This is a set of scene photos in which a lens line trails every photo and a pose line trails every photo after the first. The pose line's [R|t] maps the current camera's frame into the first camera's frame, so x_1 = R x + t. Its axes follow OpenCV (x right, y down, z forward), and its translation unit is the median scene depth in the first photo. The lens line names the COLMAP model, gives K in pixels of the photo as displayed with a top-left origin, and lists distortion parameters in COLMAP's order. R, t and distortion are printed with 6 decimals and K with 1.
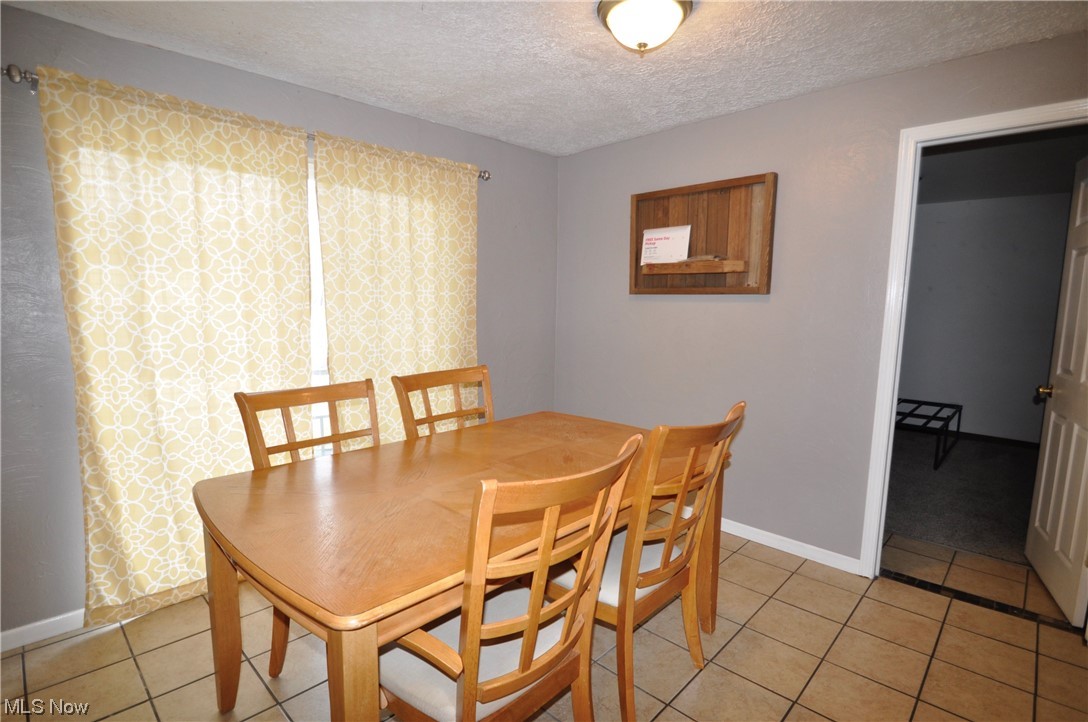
lens RADIAL K [[505.6, 0, 544.0], [0, 505.6, 361.0], [0, 0, 1]] dist [-0.052384, -0.000475]
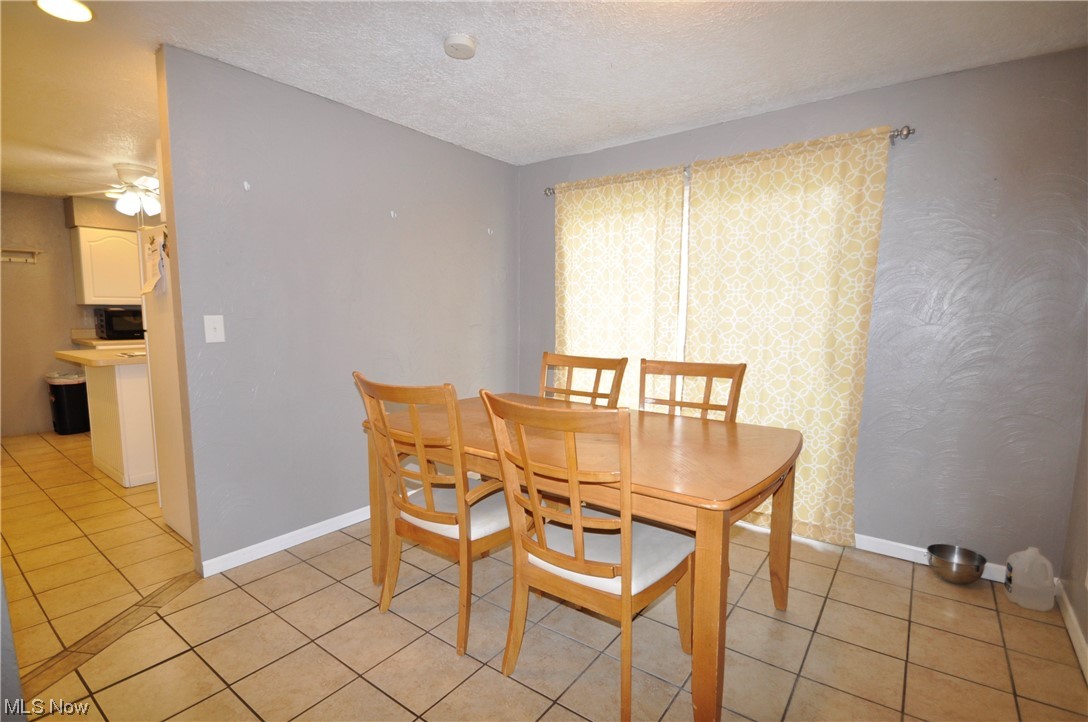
lens RADIAL K [[505.6, 0, 544.0], [0, 505.6, 361.0], [0, 0, 1]] dist [-0.052384, -0.000475]
pose [[0.089274, 0.083619, -0.992491, 0.835685], [-0.116551, 0.990501, 0.072967, -0.023399], [0.989164, 0.109162, 0.098172, 0.602453]]
